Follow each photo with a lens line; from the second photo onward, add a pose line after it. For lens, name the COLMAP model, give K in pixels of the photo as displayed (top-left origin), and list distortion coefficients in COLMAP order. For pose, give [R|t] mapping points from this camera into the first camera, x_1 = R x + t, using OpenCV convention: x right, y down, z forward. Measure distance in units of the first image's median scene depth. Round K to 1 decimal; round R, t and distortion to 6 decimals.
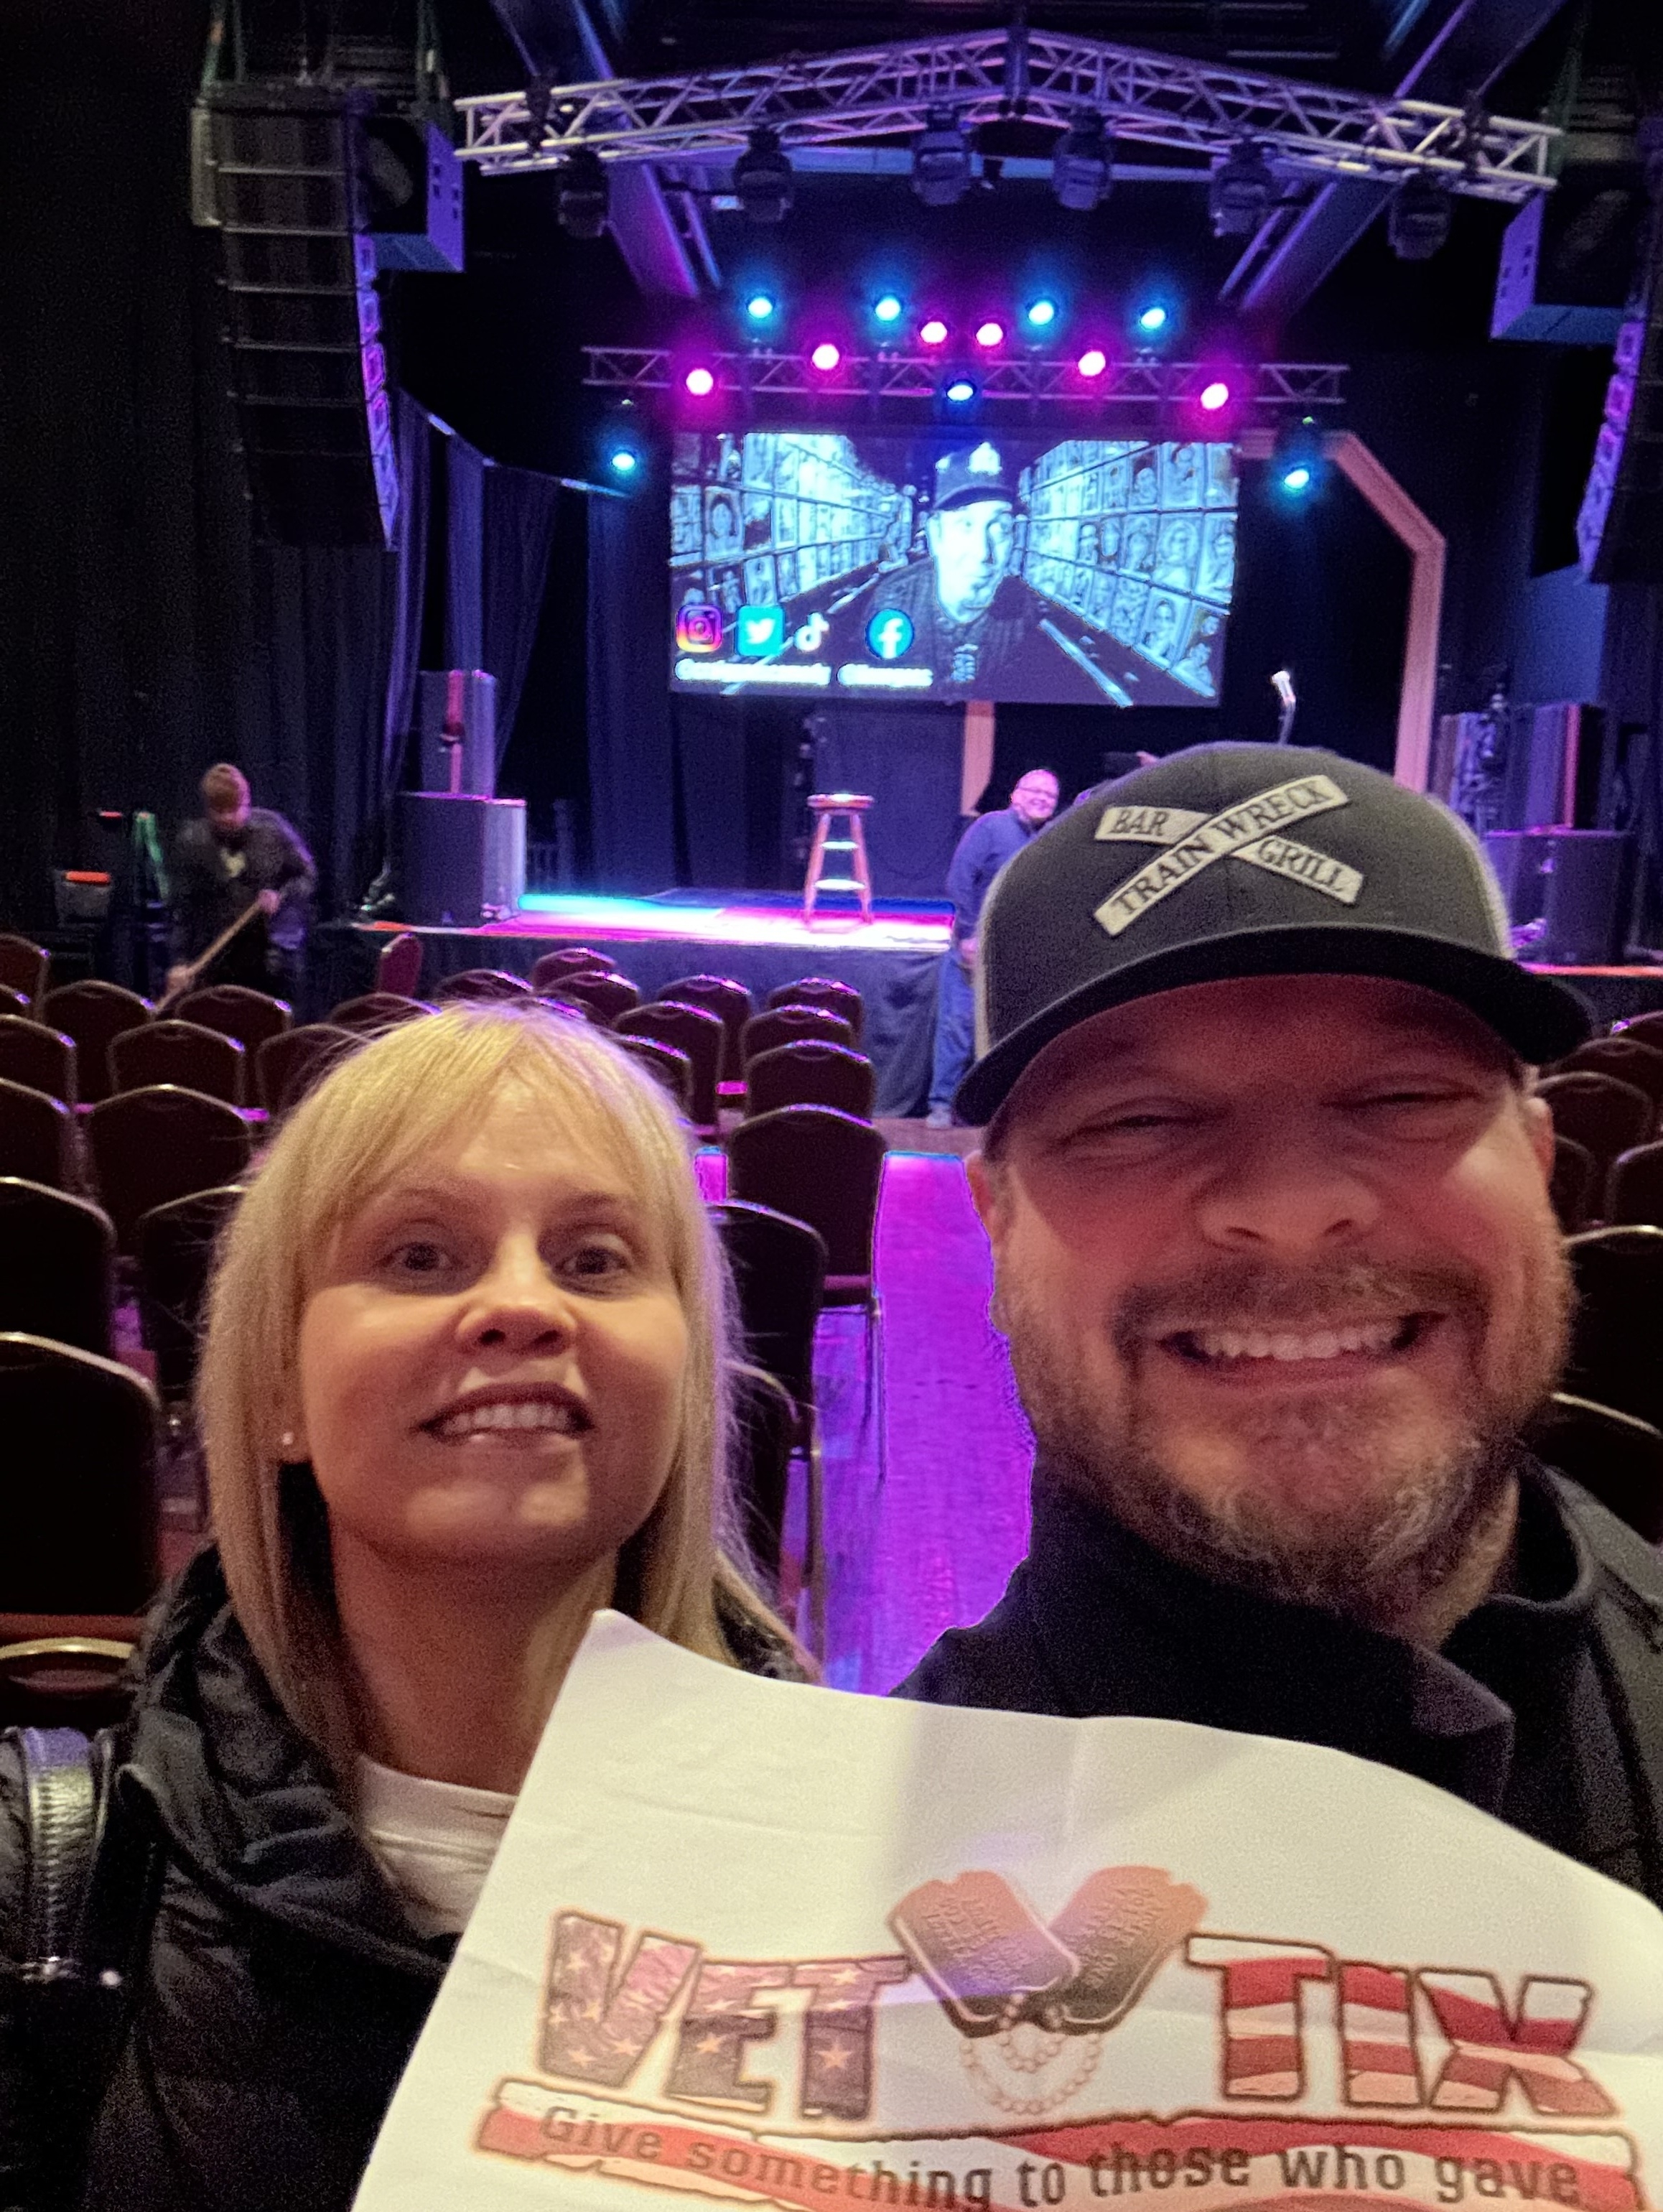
lens RADIAL K [[1948.3, 0, 852.5], [0, 1948.3, 1117.2], [0, 0, 1]] dist [0.109146, -0.094462]
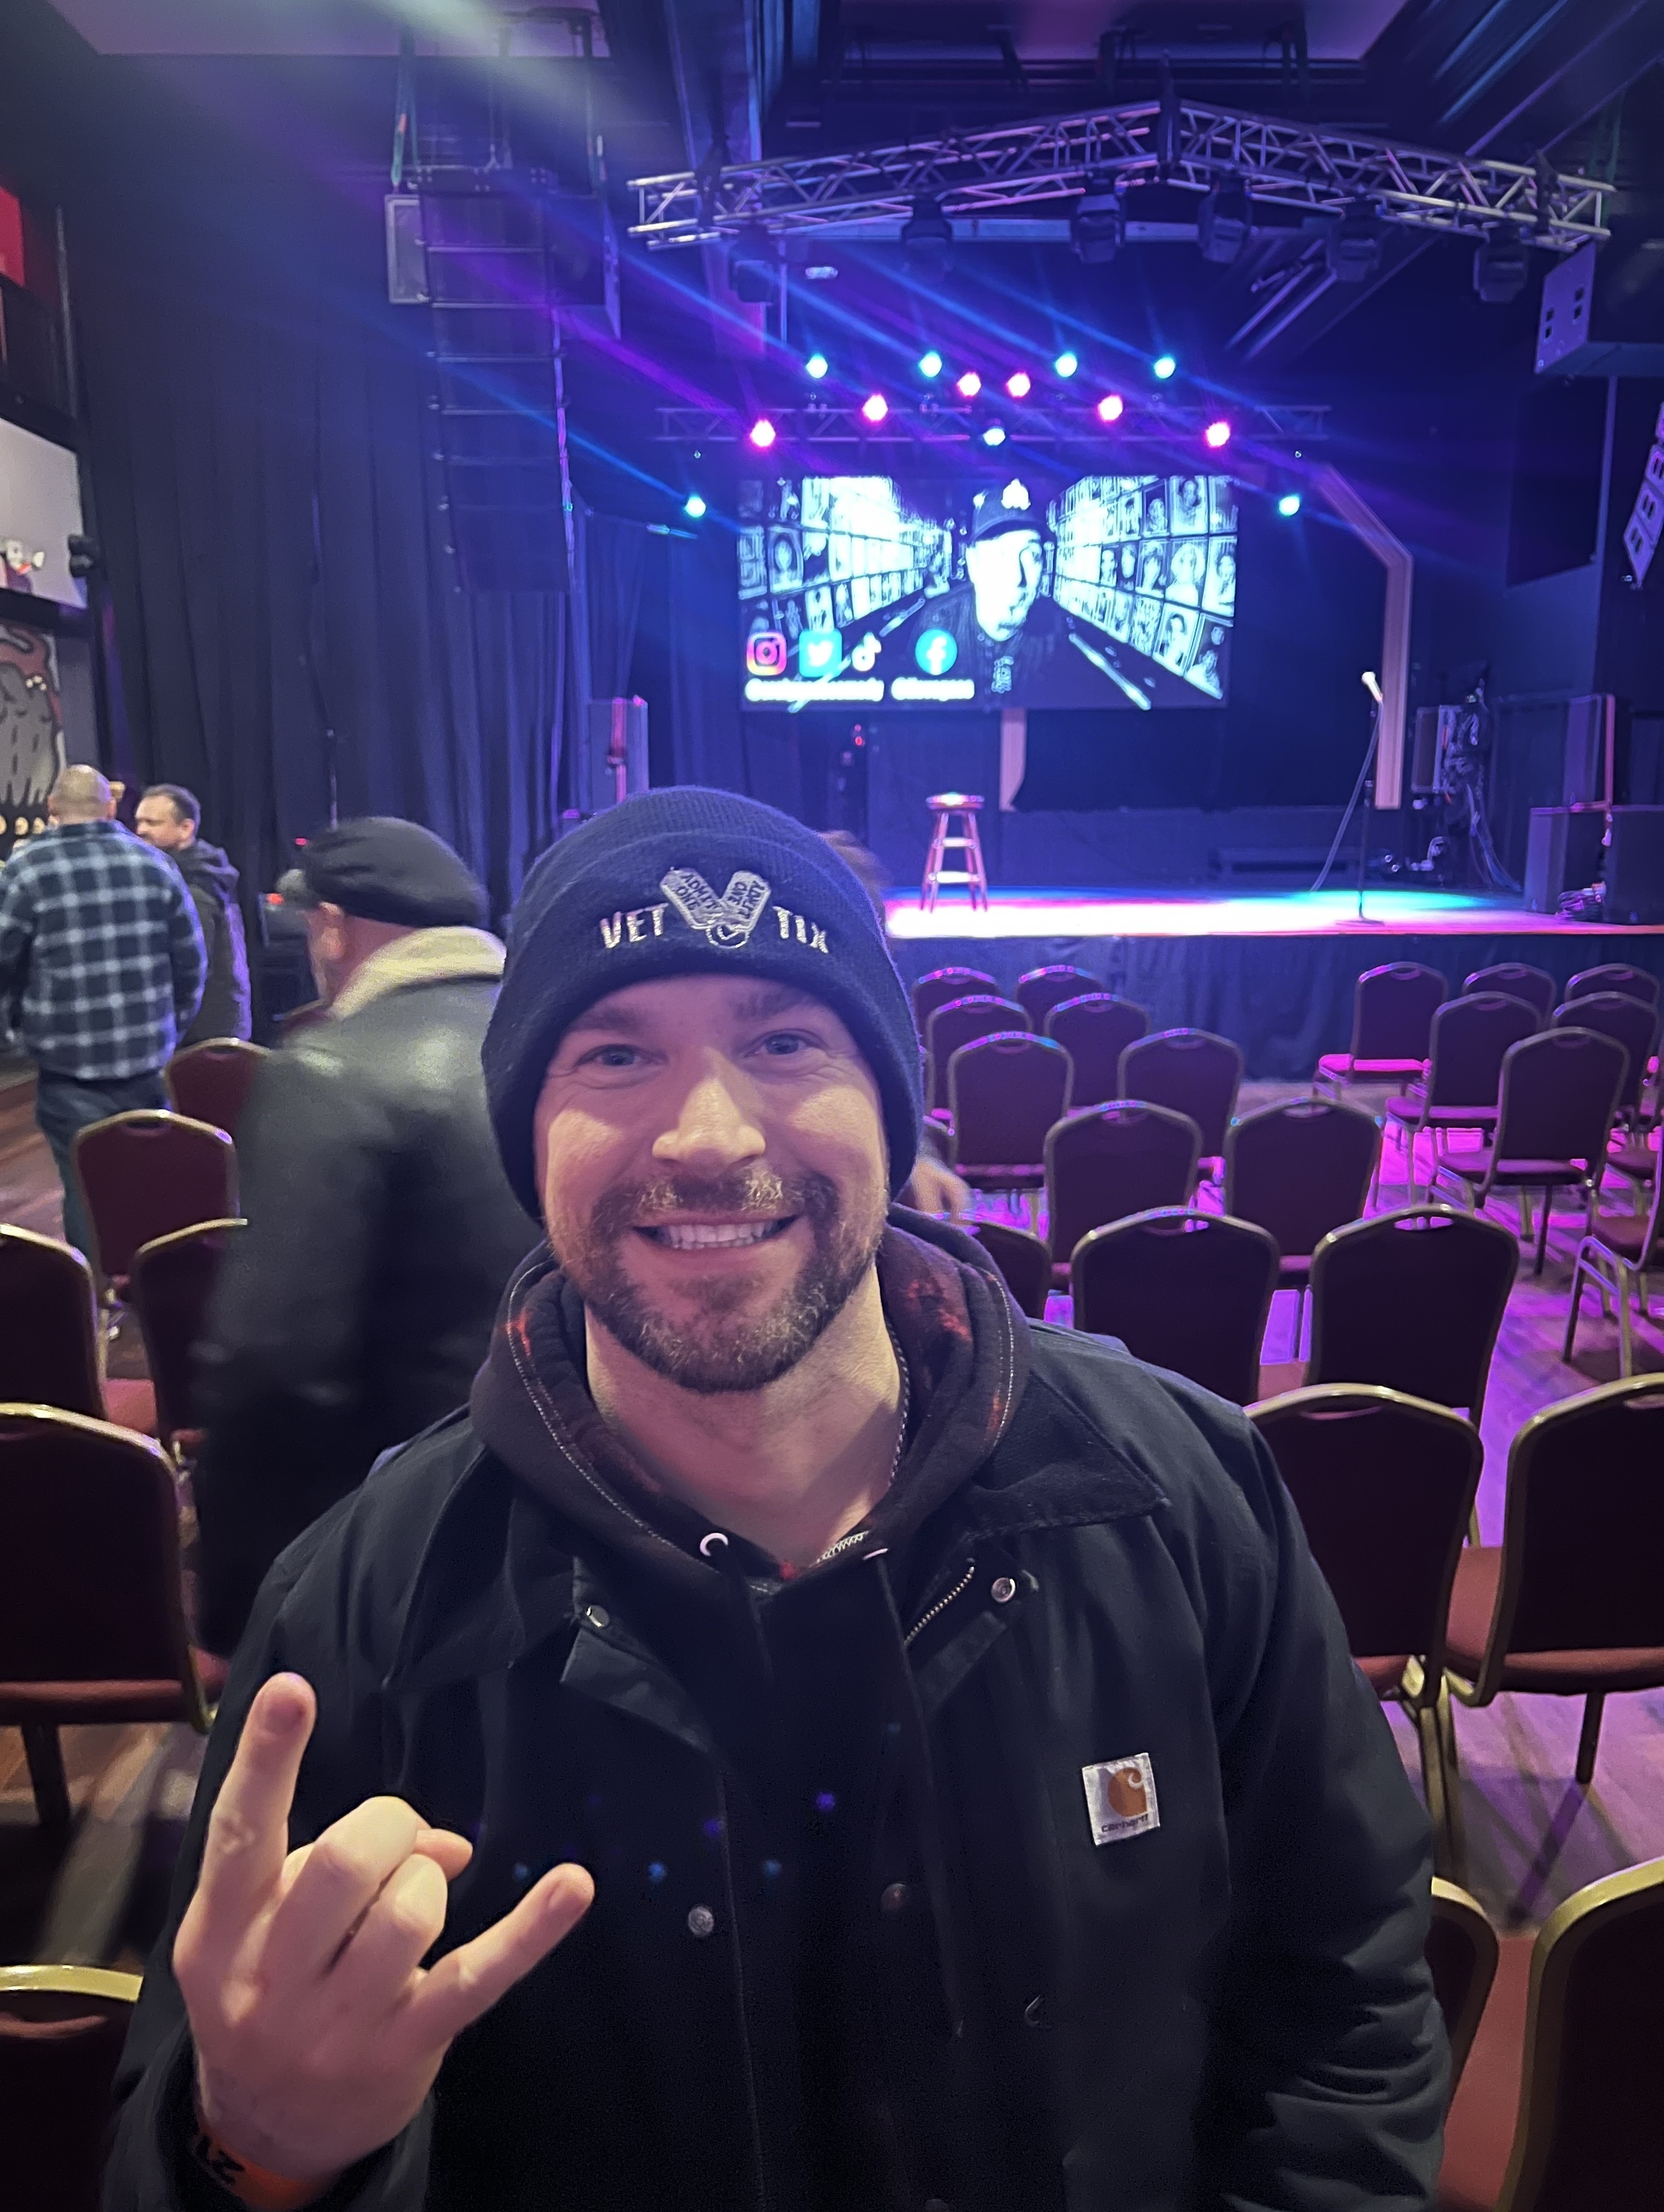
lens RADIAL K [[1657.6, 0, 836.8], [0, 1657.6, 1116.5], [0, 0, 1]] dist [0.019587, 0.011936]
pose [[0.997749, -0.047289, 0.047544, -0.148682], [0.045760, 0.998415, 0.032757, -0.019195], [-0.049018, -0.030508, 0.998332, 0.057786]]
